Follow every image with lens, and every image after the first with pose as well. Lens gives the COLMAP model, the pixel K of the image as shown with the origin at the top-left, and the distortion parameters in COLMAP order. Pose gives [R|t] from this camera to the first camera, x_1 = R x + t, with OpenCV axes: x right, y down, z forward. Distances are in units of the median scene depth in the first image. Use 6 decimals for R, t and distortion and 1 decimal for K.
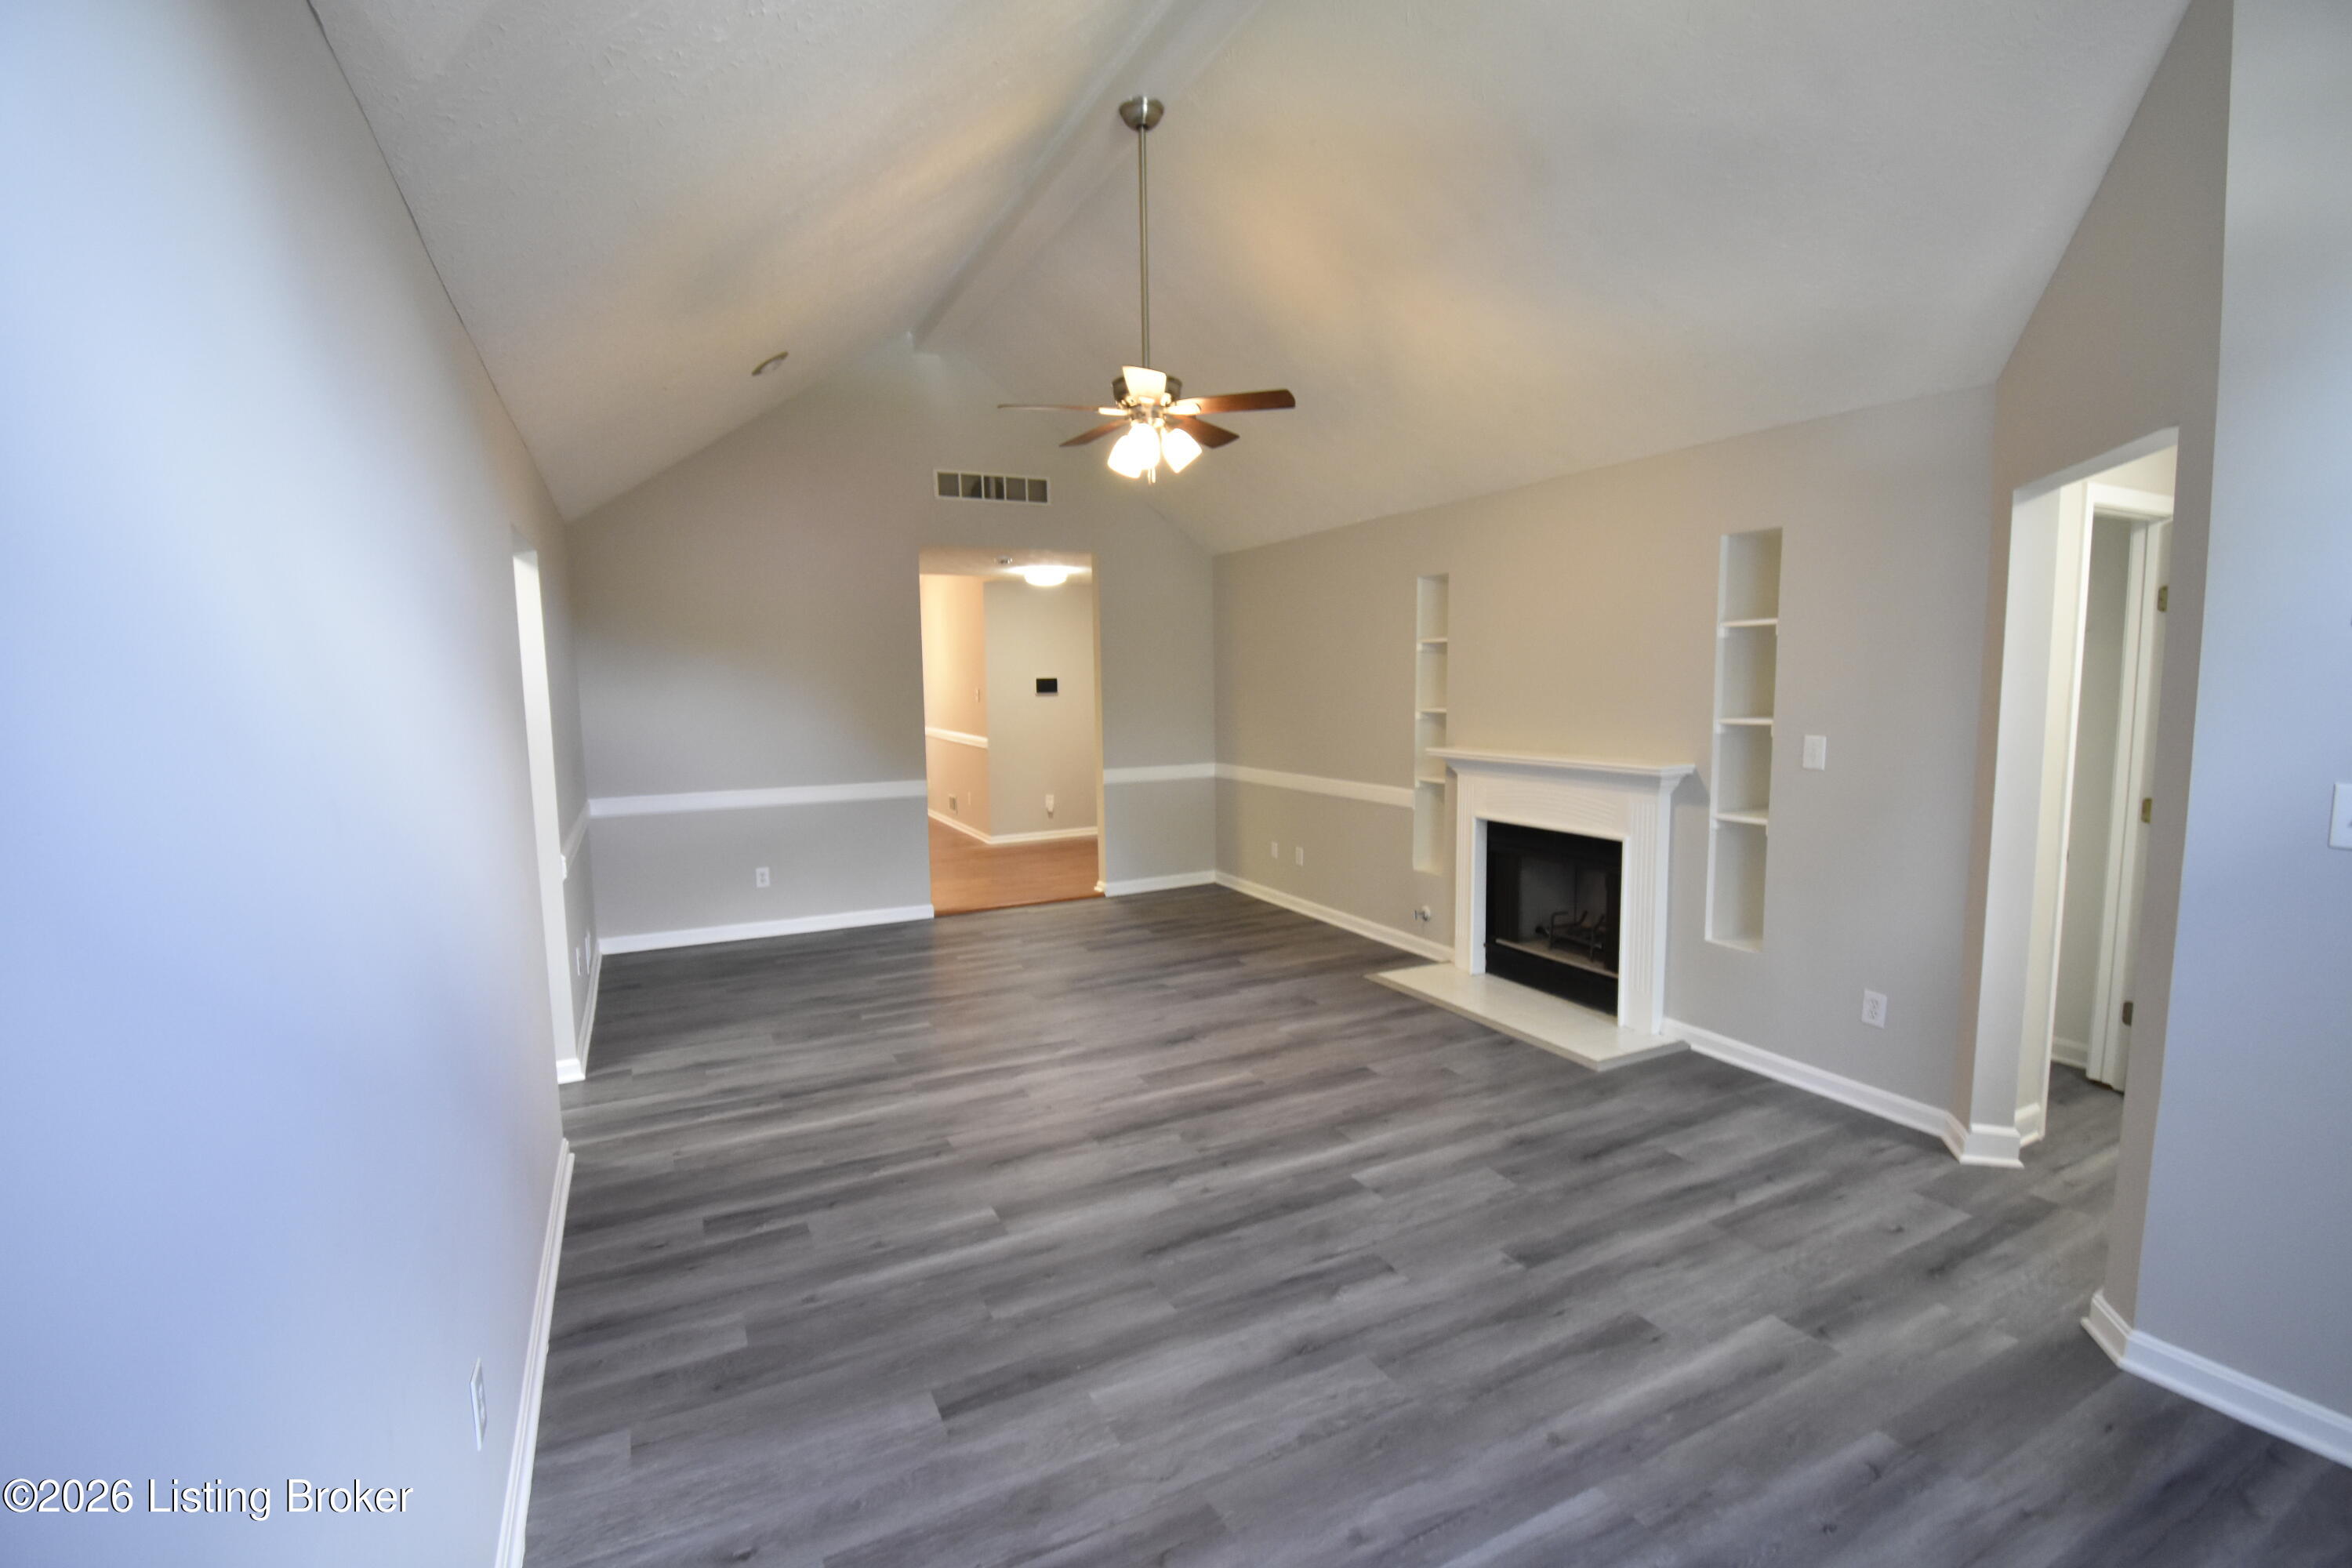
lens RADIAL K [[1040.9, 0, 1182.5], [0, 1040.9, 785.1], [0, 0, 1]] dist [0.028601, -0.033137]
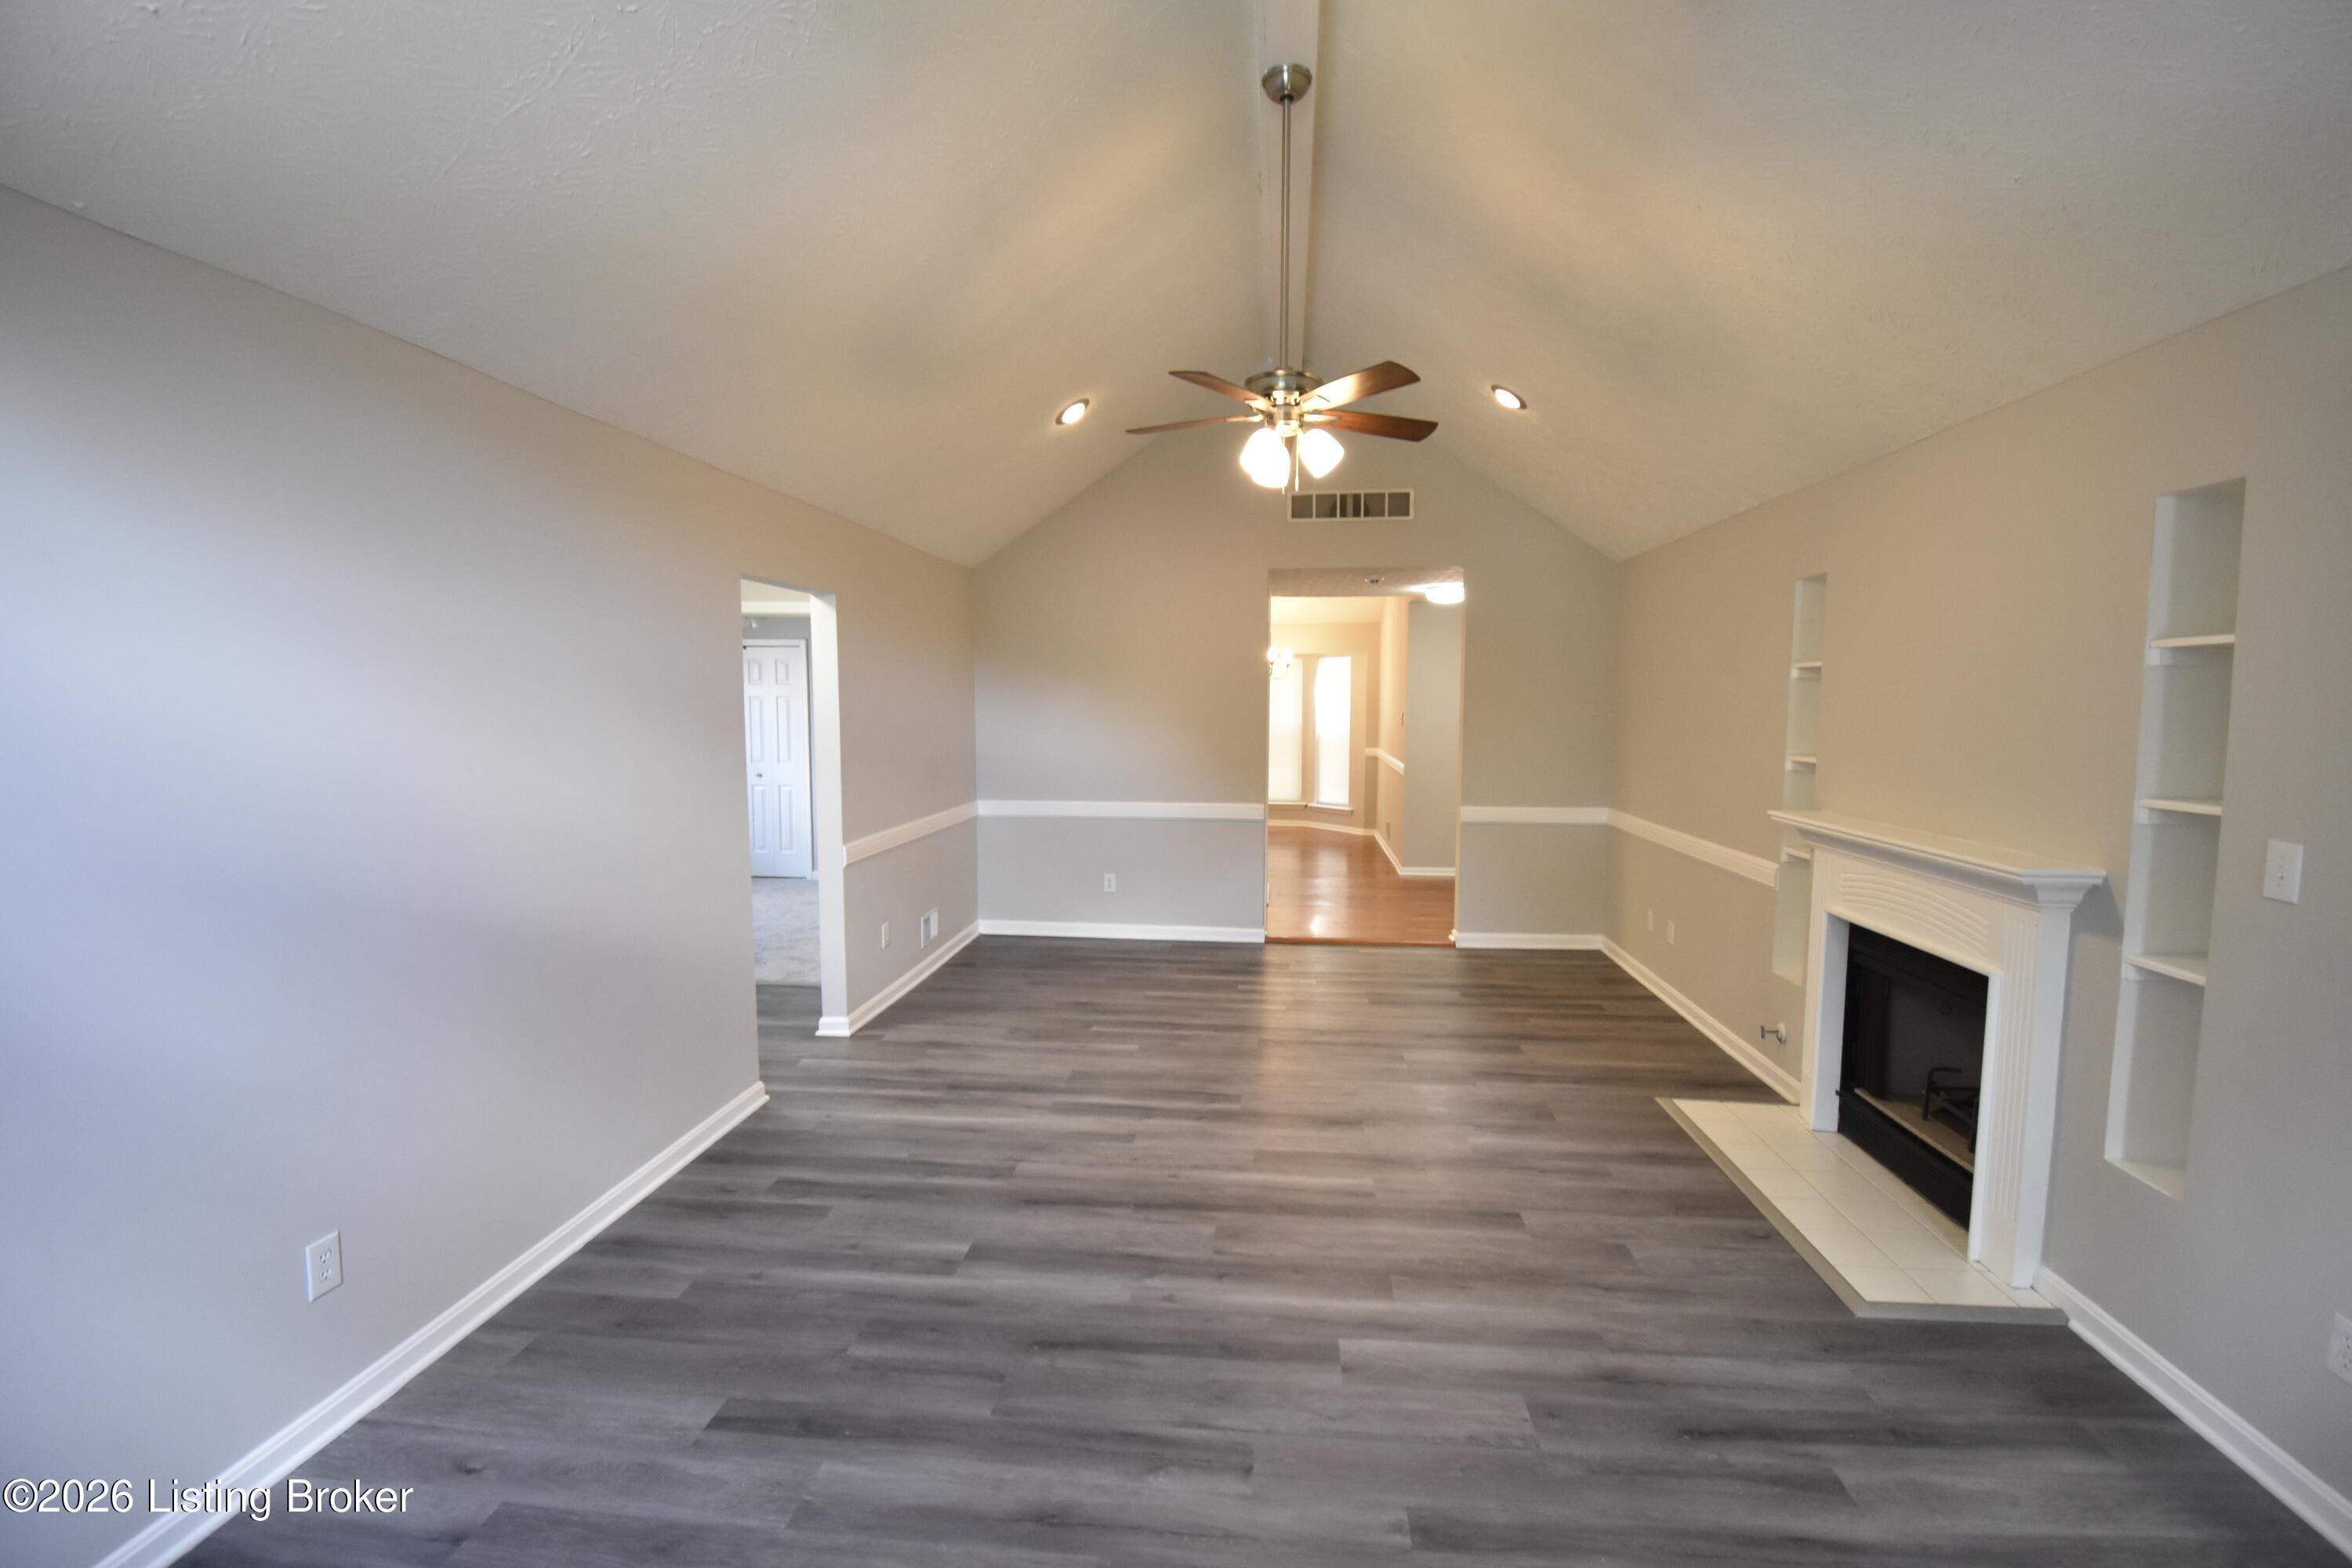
lens RADIAL K [[1040.9, 0, 1182.5], [0, 1040.9, 785.1], [0, 0, 1]] dist [0.028601, -0.033137]
pose [[0.840178, 0.061807, -0.538777, 0.381530], [-0.071256, 0.997453, 0.003307, -0.035177], [0.537609, 0.035612, 0.842442, 0.202889]]
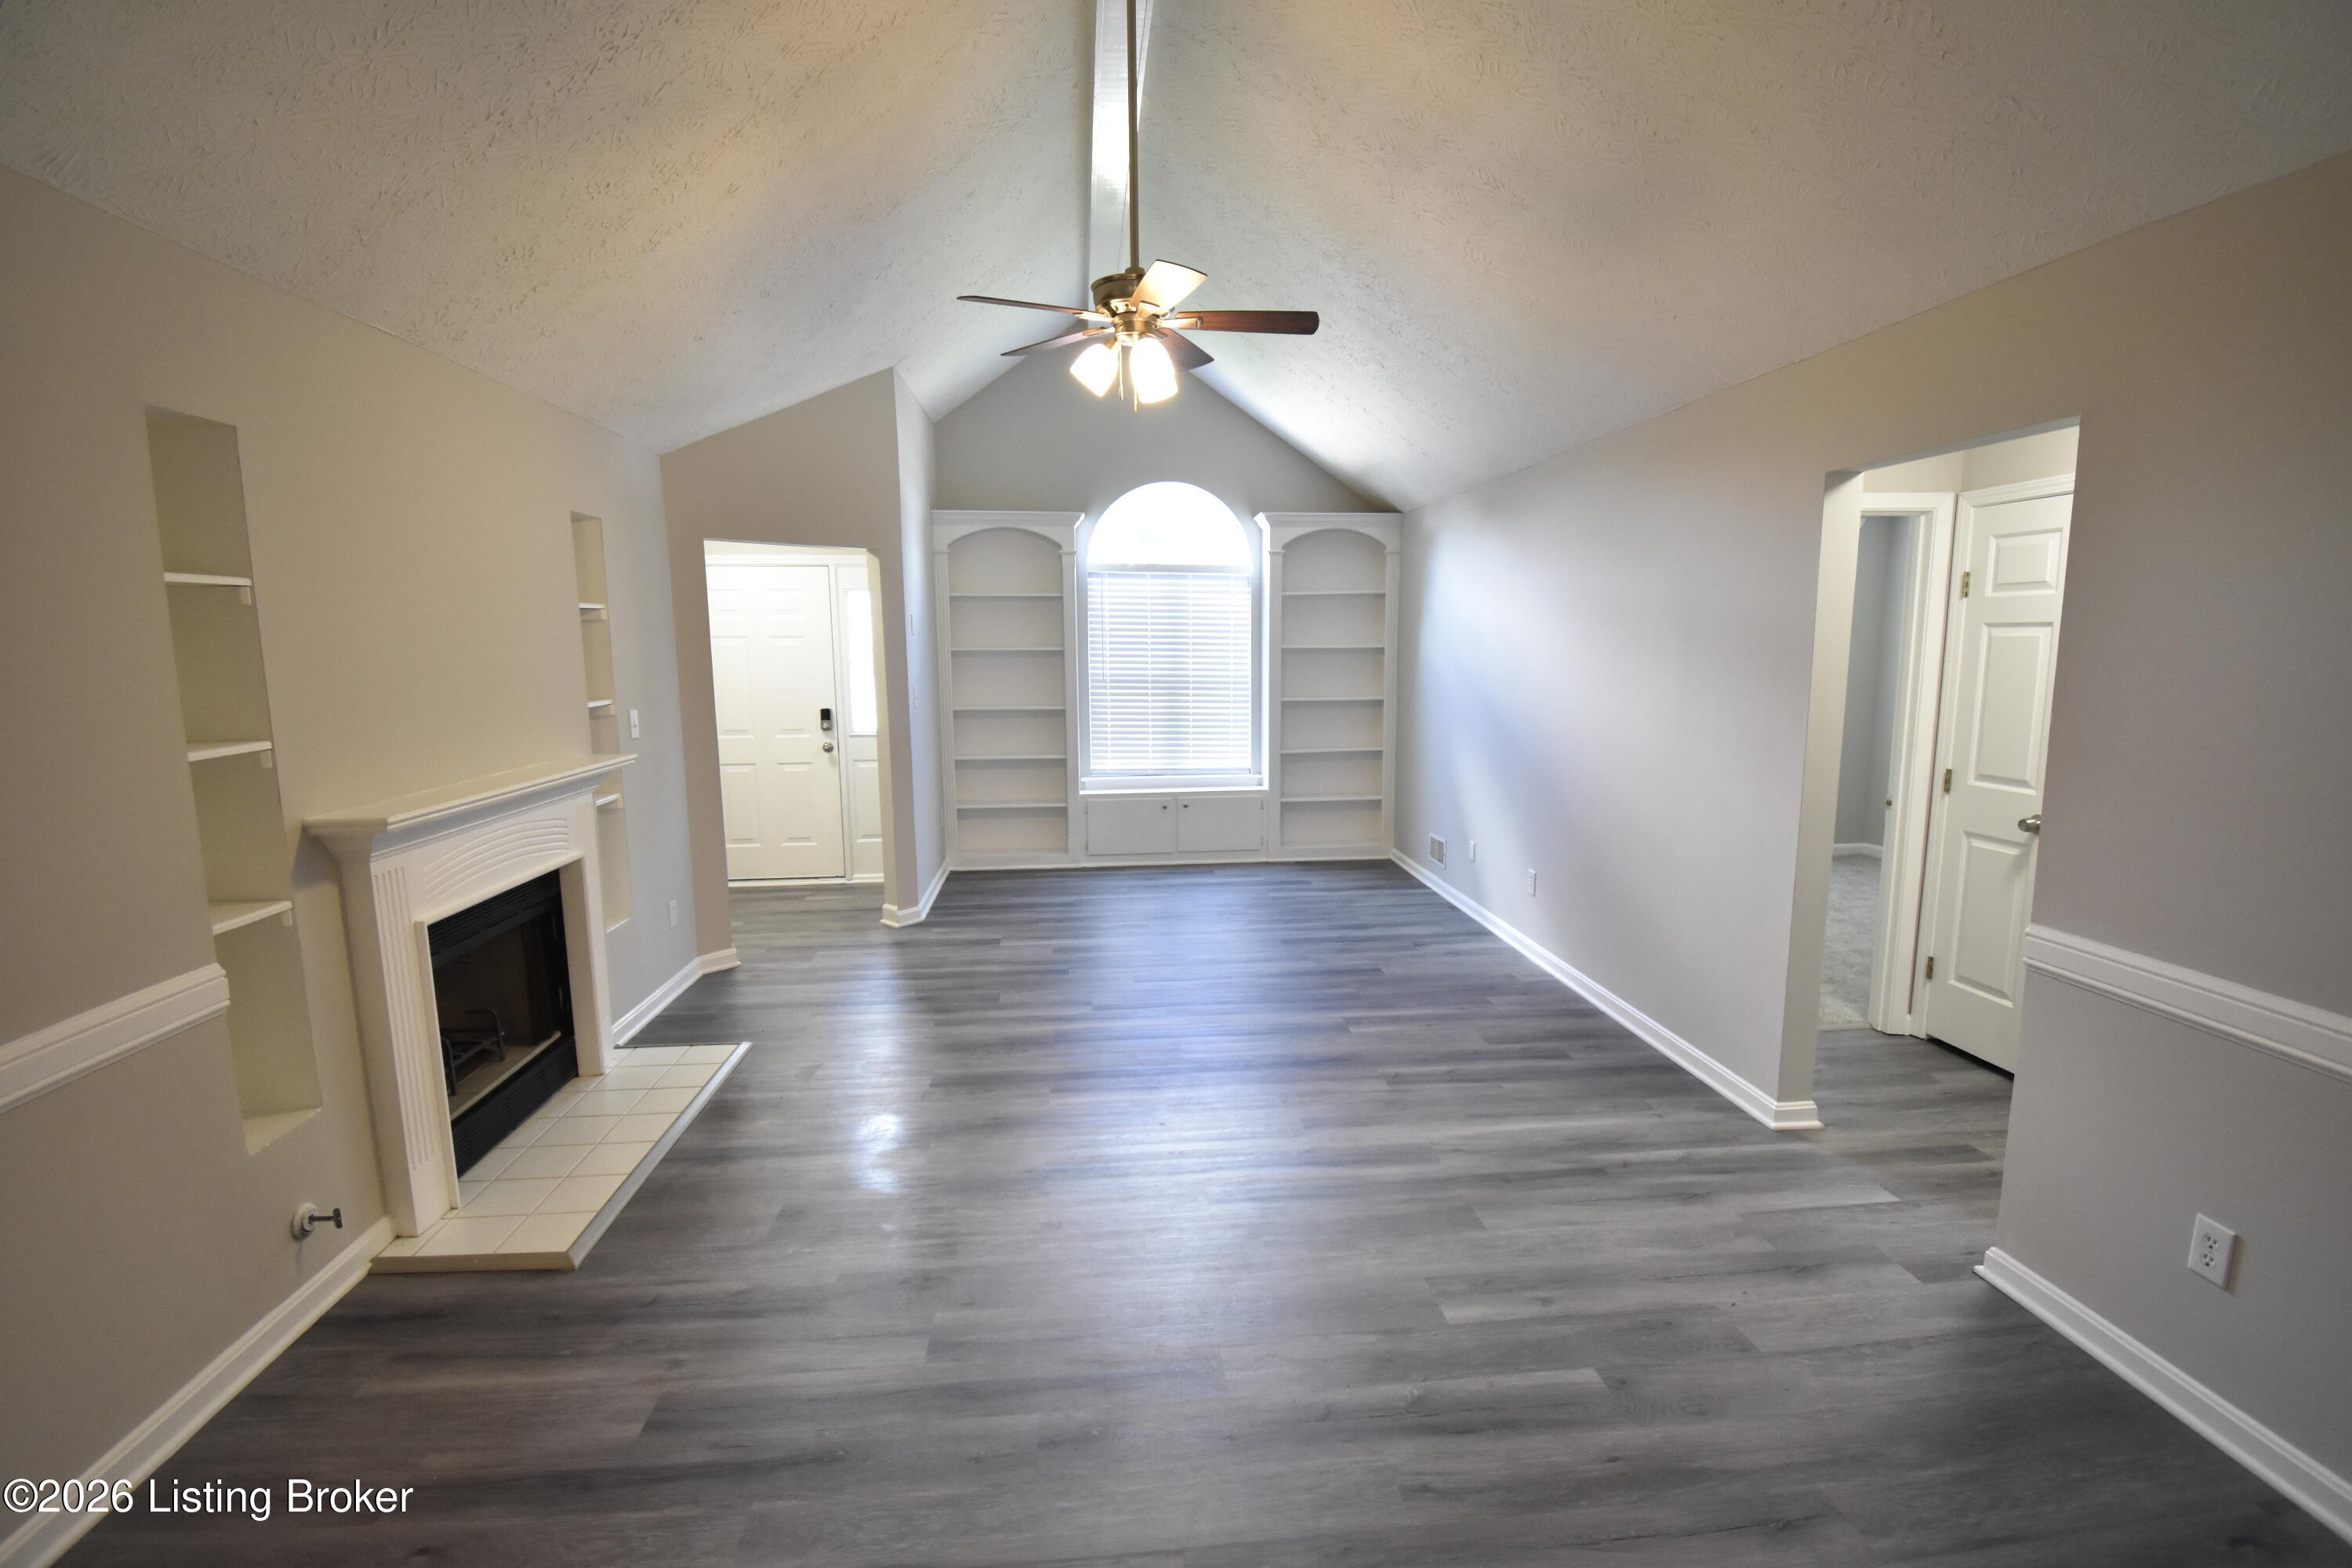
lens RADIAL K [[1052.5, 0, 1176.0], [0, 1052.5, 784.0], [0, 0, 1]] dist [0.029039, 0.000021]
pose [[-0.927661, -0.030414, 0.372184, -0.368474], [0.059897, 0.971654, 0.228694, -0.189068], [-0.368589, 0.234444, -0.899543, 1.754893]]
